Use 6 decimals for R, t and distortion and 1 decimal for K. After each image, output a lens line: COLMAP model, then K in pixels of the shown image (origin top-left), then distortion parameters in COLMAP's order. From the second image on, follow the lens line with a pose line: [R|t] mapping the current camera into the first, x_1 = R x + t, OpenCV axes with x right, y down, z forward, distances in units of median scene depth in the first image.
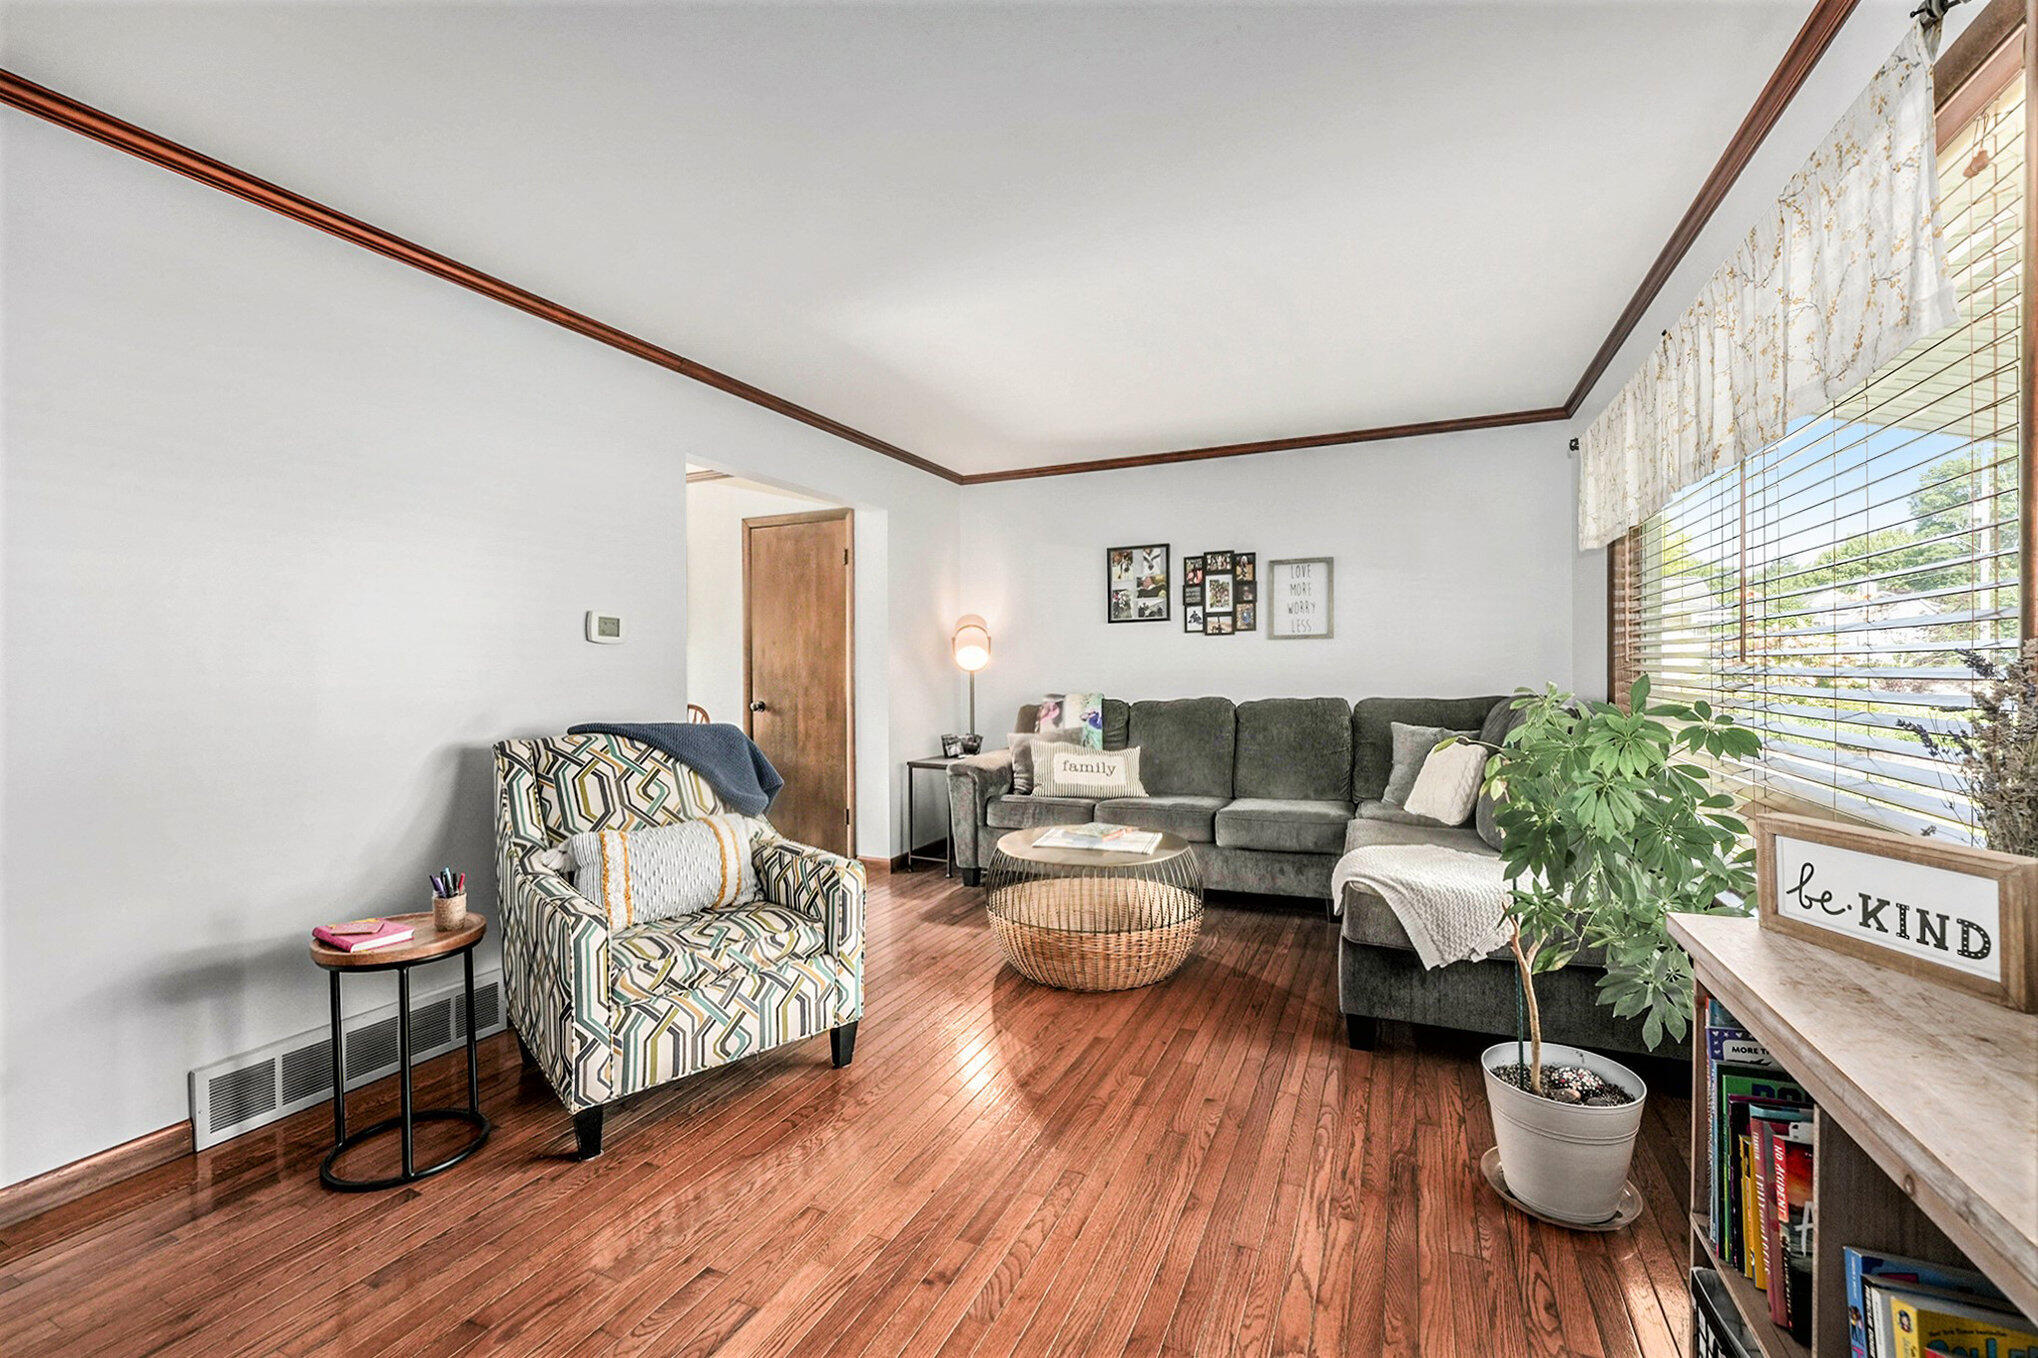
lens RADIAL K [[883.1, 0, 1015.4], [0, 883.1, 671.7], [0, 0, 1]] dist [-0.001621, -0.000815]
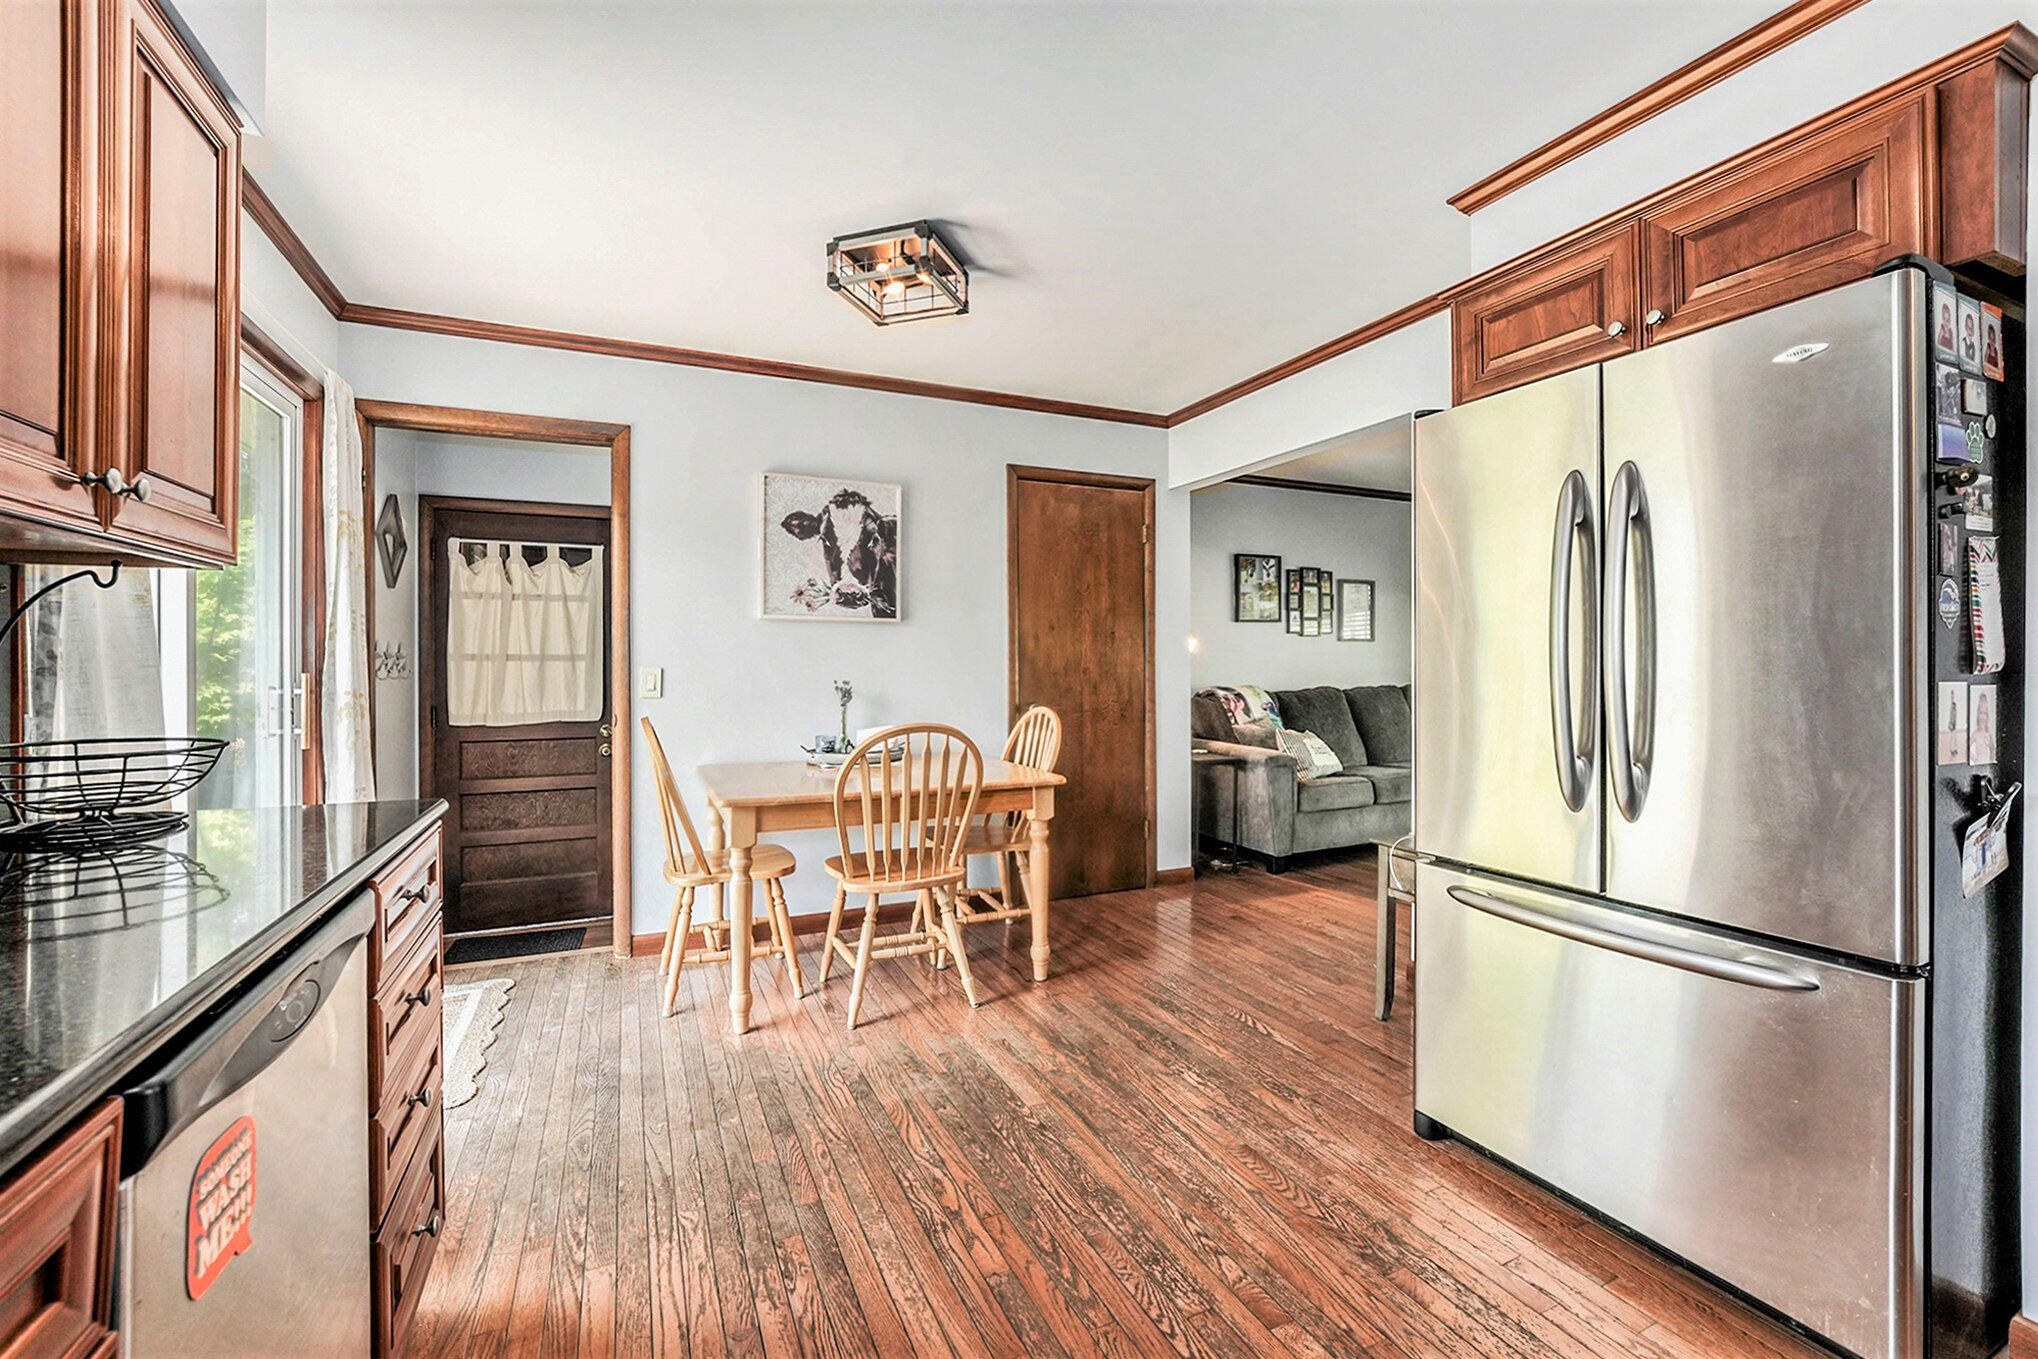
lens RADIAL K [[851.1, 0, 1016.4], [0, 851.1, 673.8], [0, 0, 1]] dist [-0.013270, -0.000047]
pose [[0.656617, -0.001843, 0.754222, -0.902445], [0.004580, 0.999988, -0.001544, 0.009795], [-0.754210, 0.004468, 0.656618, 0.530349]]
